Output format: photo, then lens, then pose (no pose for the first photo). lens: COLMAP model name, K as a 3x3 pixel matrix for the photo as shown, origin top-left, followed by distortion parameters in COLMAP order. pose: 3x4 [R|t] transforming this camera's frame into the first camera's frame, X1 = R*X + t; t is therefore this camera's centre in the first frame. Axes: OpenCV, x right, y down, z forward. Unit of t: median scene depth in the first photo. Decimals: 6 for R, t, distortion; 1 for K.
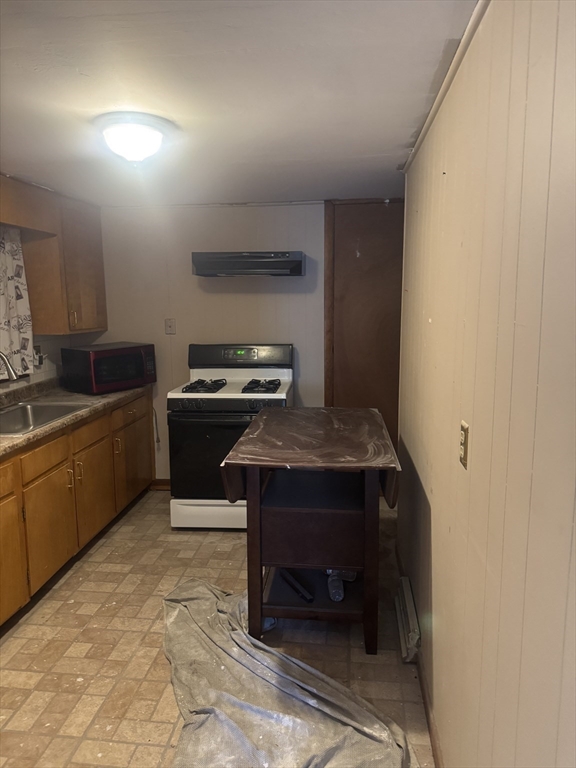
lens RADIAL K [[546.0, 0, 282.1], [0, 546.0, 377.4], [0, 0, 1]] dist [0.051202, -0.064956]
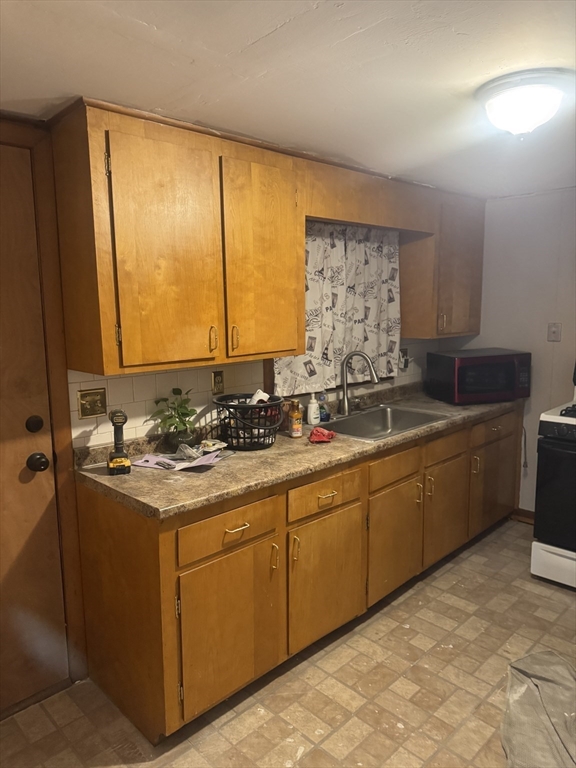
lens RADIAL K [[546.0, 0, 282.1], [0, 546.0, 377.4], [0, 0, 1]] dist [0.051202, -0.064956]
pose [[0.784442, 0.084407, -0.614431, -0.009387], [-0.084813, 0.995988, 0.028543, -0.018901], [0.614375, 0.029721, 0.788454, 0.107466]]
